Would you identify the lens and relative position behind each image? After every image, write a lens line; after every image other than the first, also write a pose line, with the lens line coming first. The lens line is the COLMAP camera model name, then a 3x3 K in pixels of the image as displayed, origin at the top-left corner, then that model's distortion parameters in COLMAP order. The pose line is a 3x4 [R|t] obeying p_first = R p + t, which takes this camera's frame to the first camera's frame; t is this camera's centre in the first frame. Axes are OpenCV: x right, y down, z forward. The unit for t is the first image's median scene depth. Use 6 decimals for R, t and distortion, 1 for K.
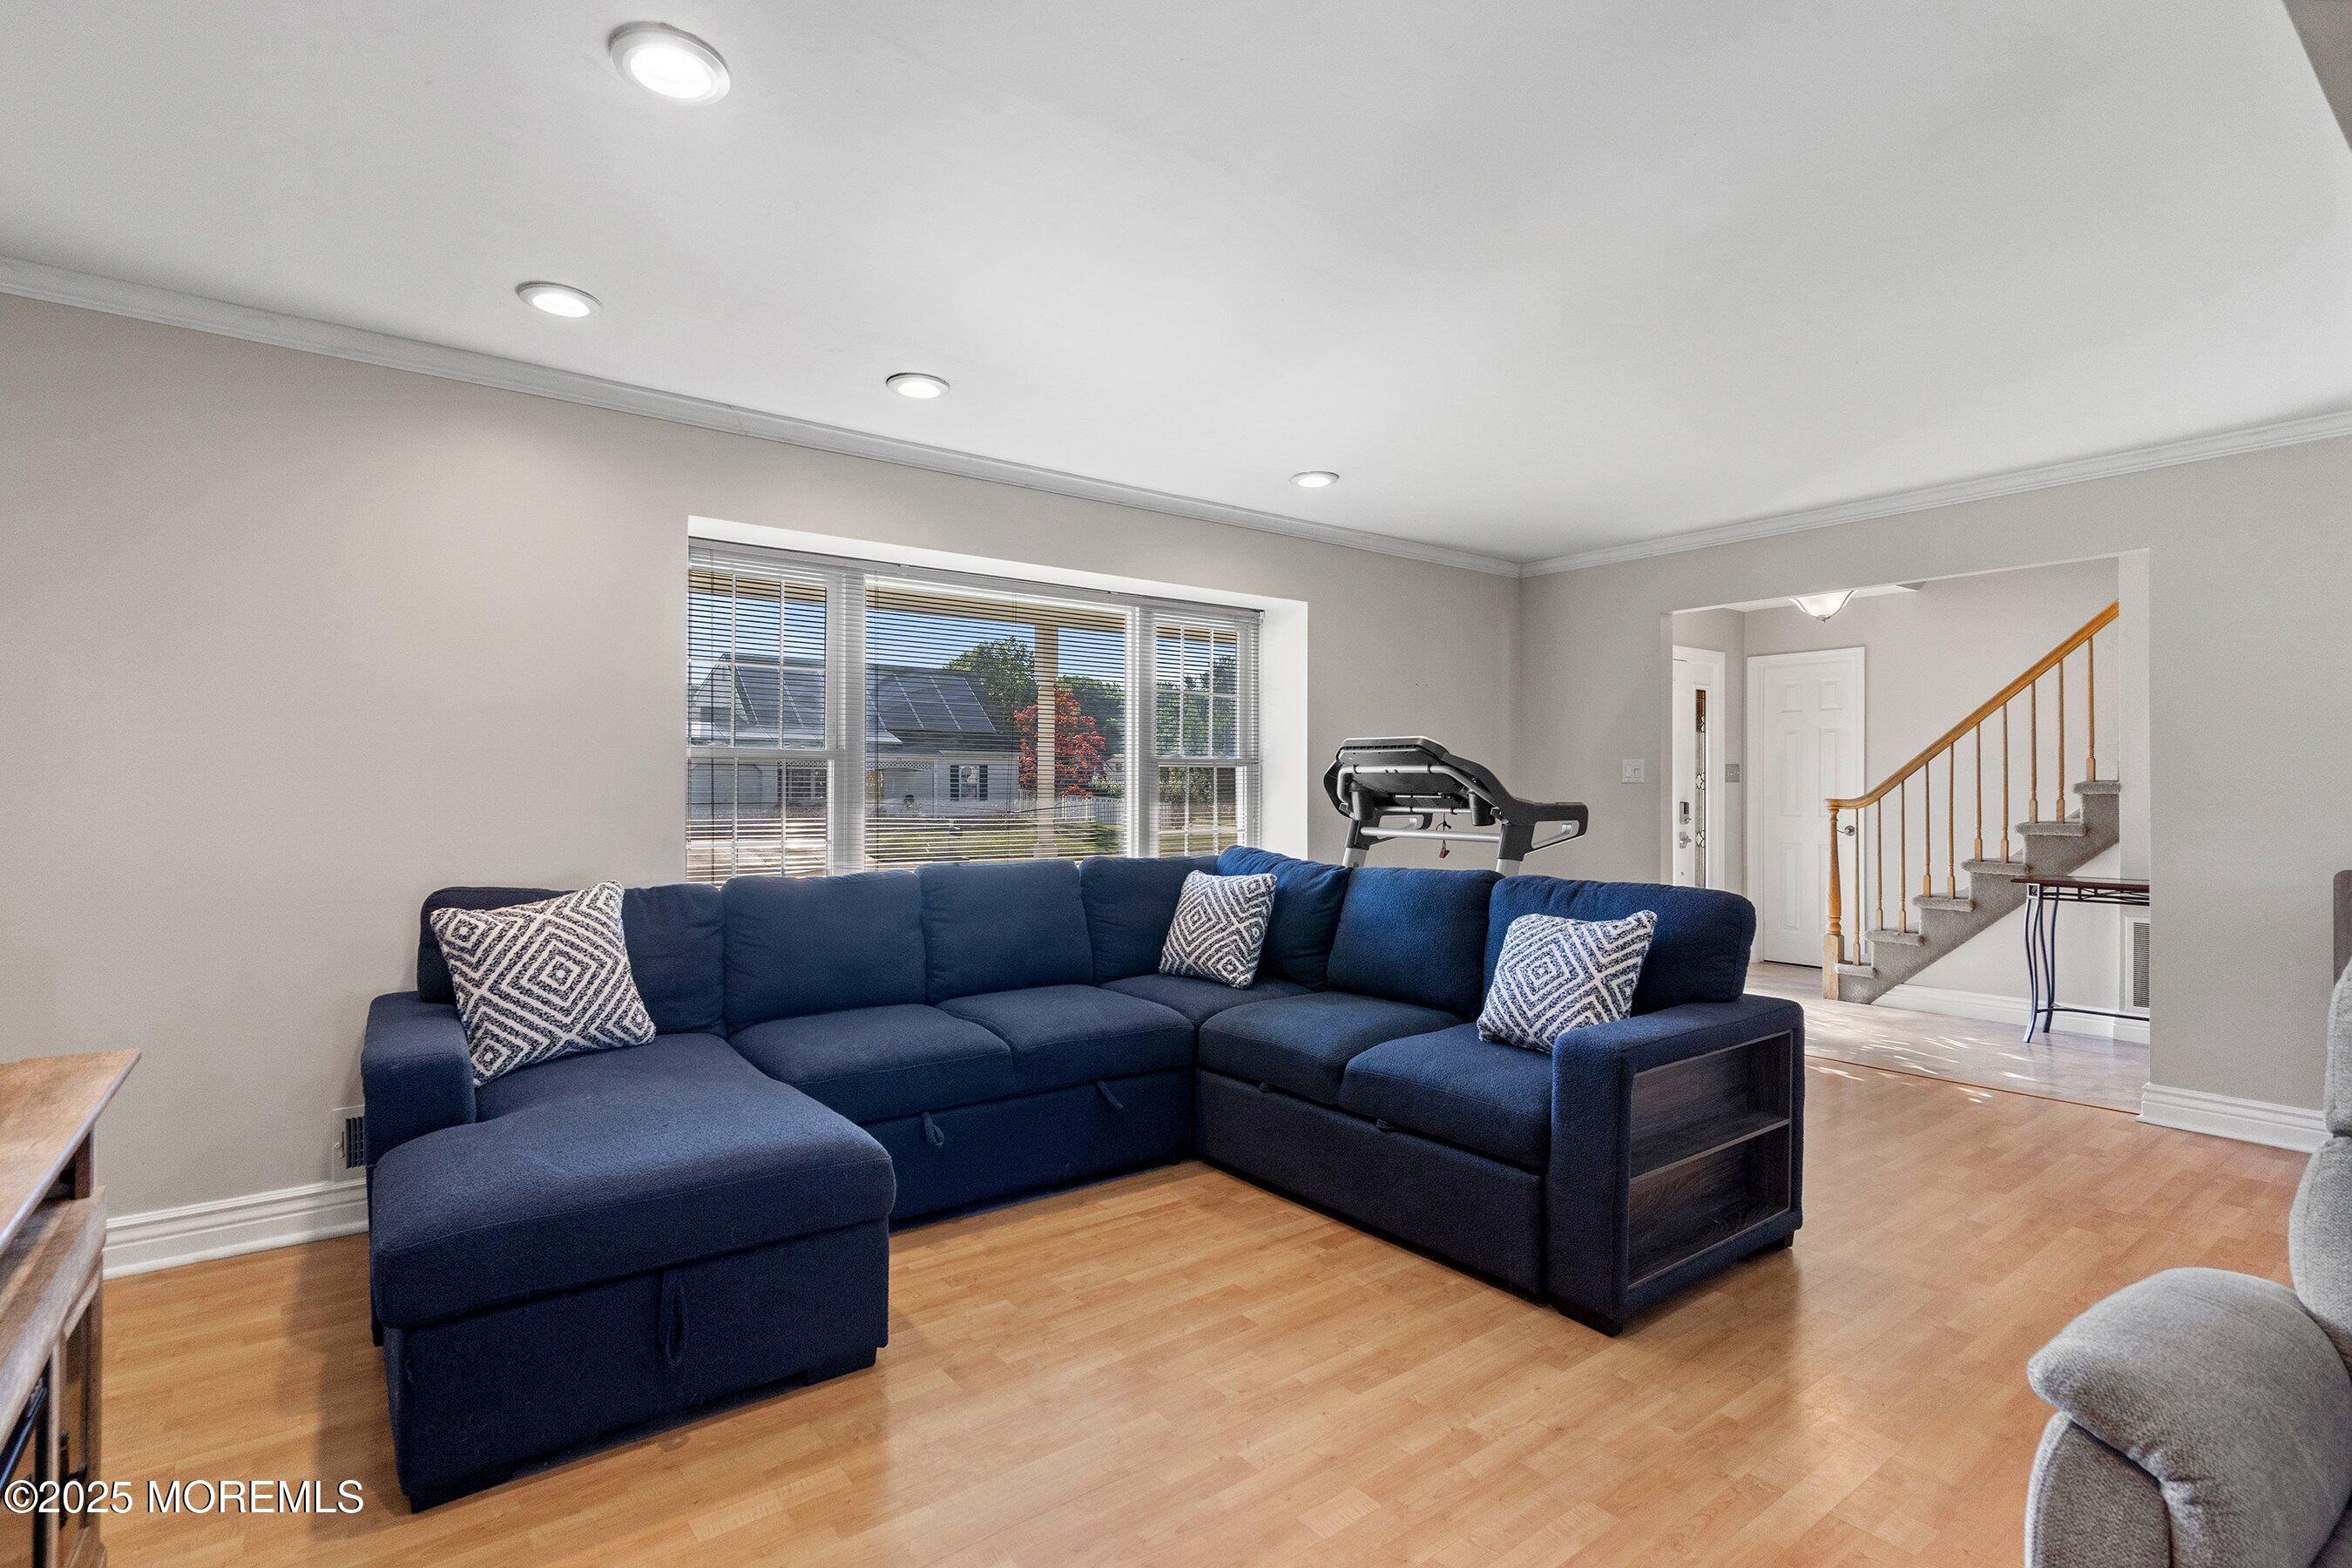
lens RADIAL K [[1071.7, 0, 1177.8], [0, 1071.7, 789.8], [0, 0, 1]] dist [-0.017022, 0.000441]
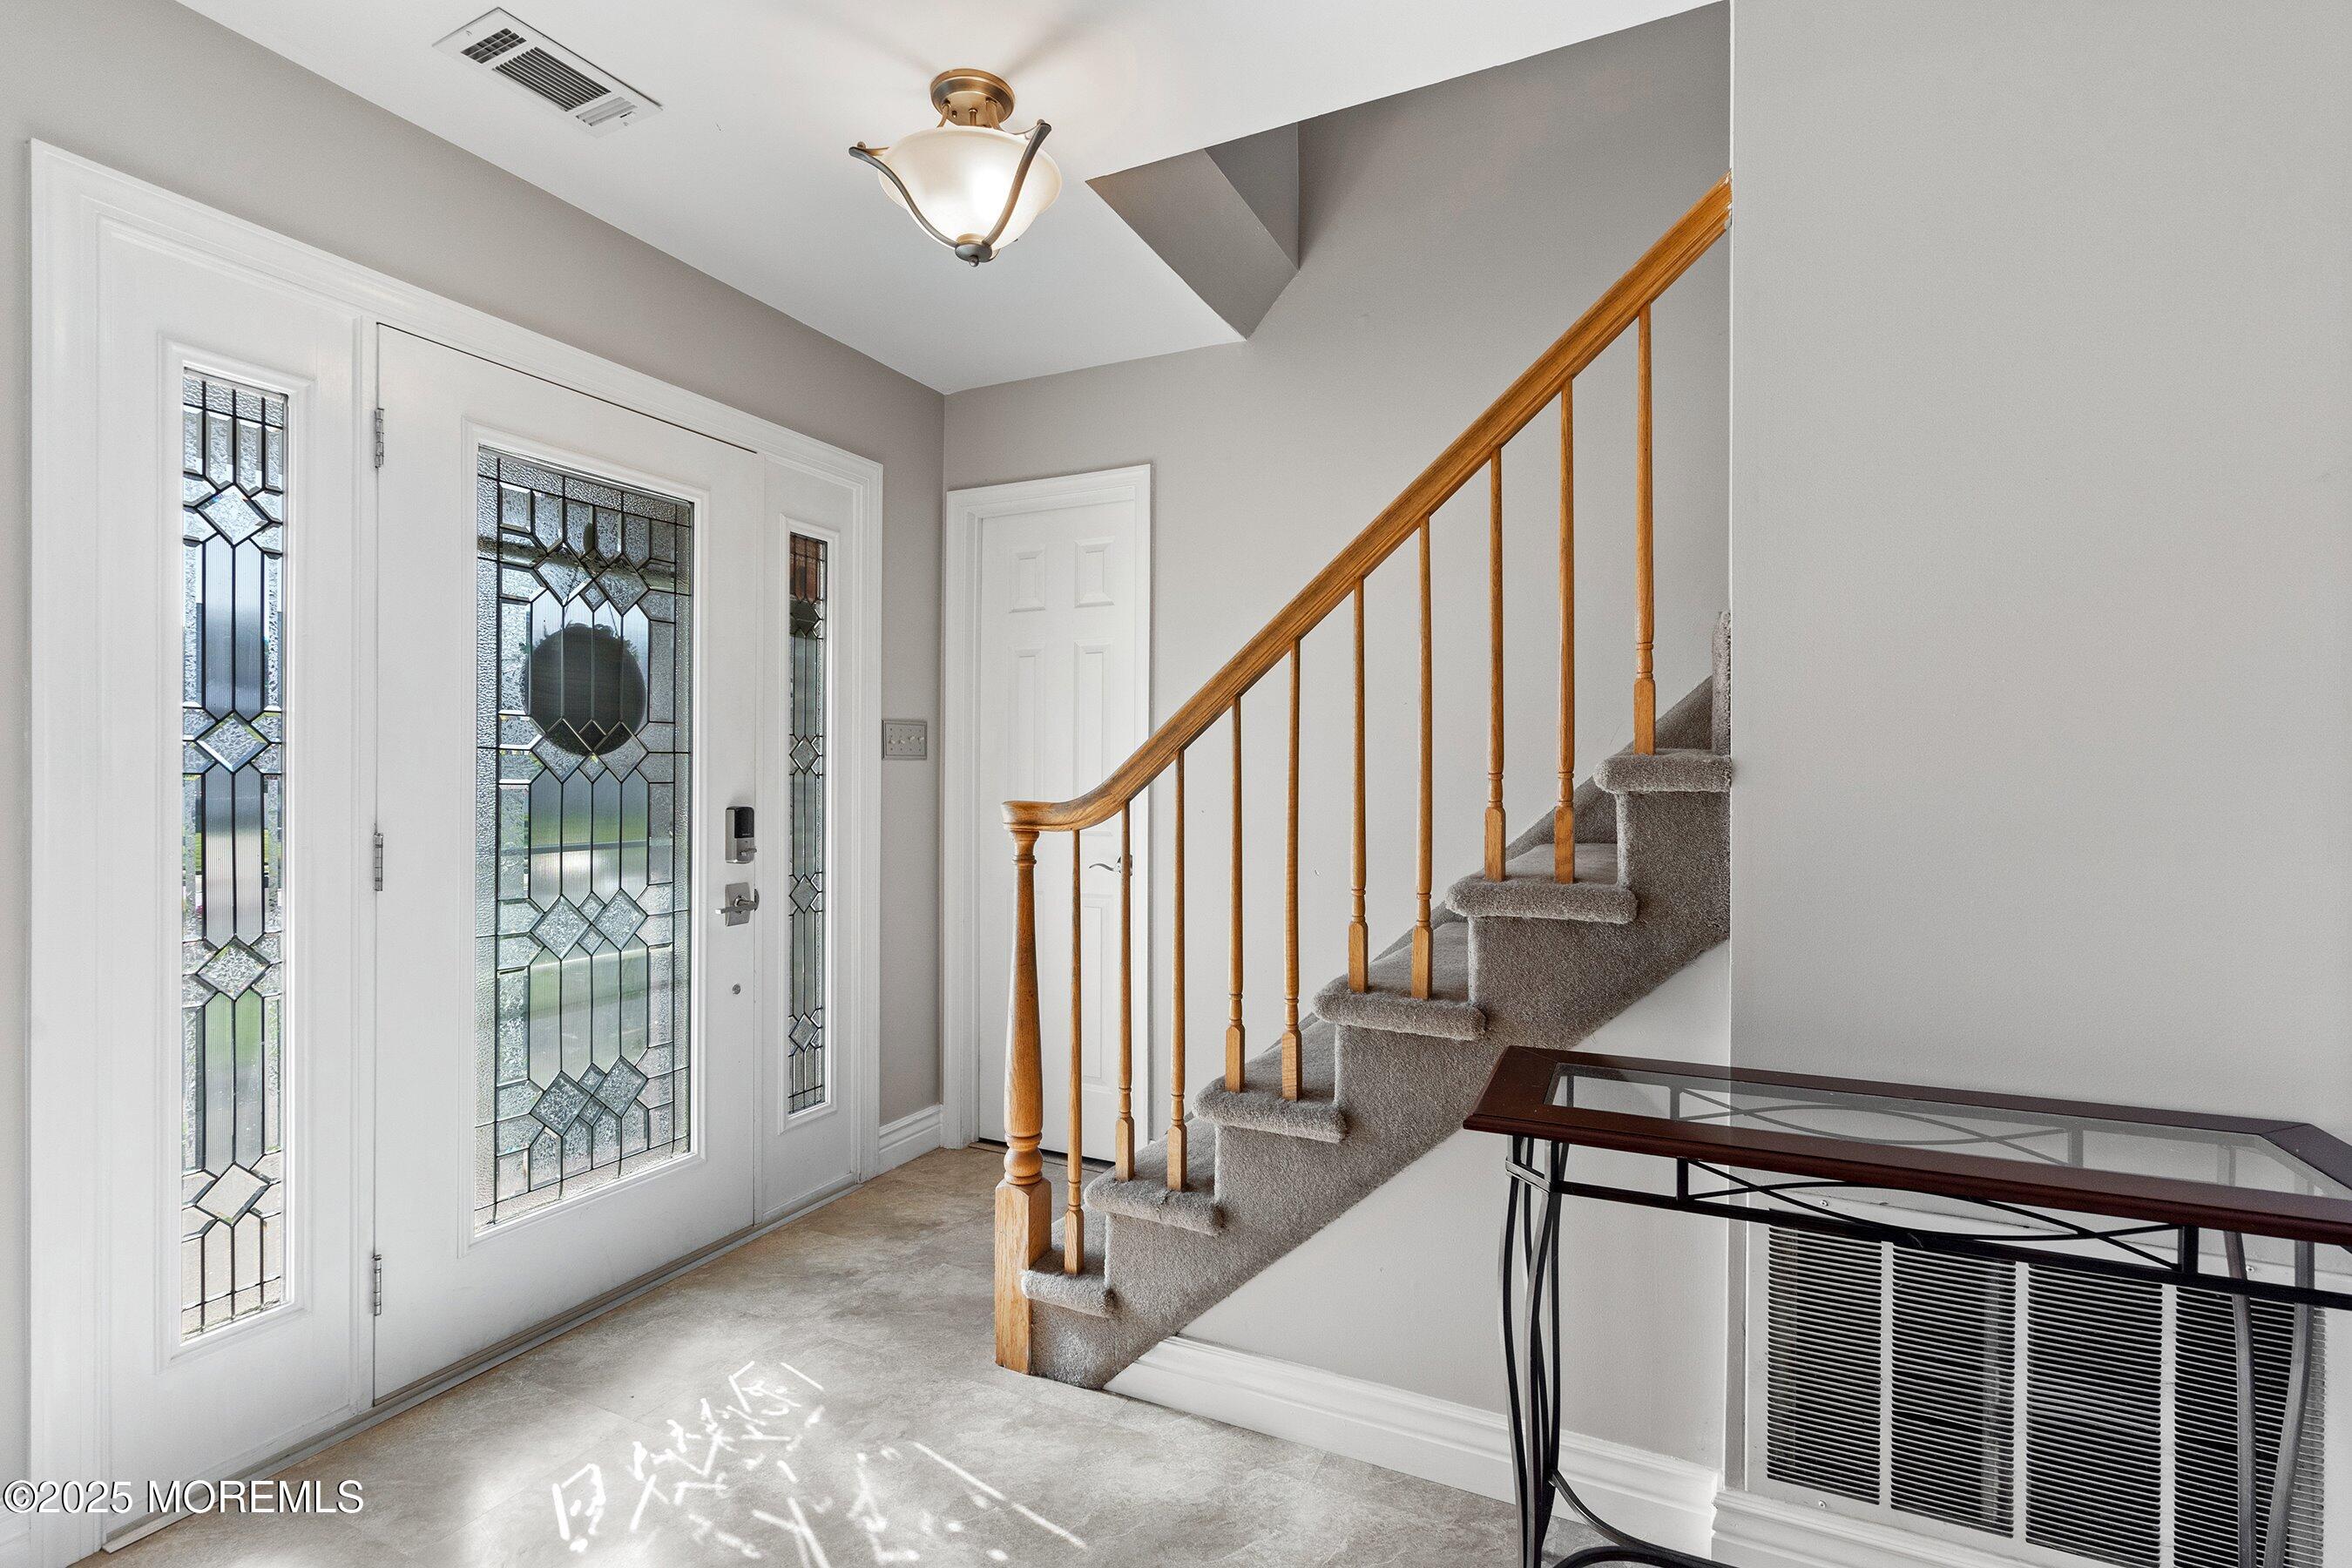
lens RADIAL K [[1071.7, 0, 1175.4], [0, 1071.7, 781.6], [0, 0, 1]] dist [-0.017022, 0.000441]
pose [[0.885010, 0.001075, 0.465570, 0.522646], [-0.002212, 0.999996, 0.001896, 0.000823], [-0.465566, -0.002708, 0.885009, 0.697098]]
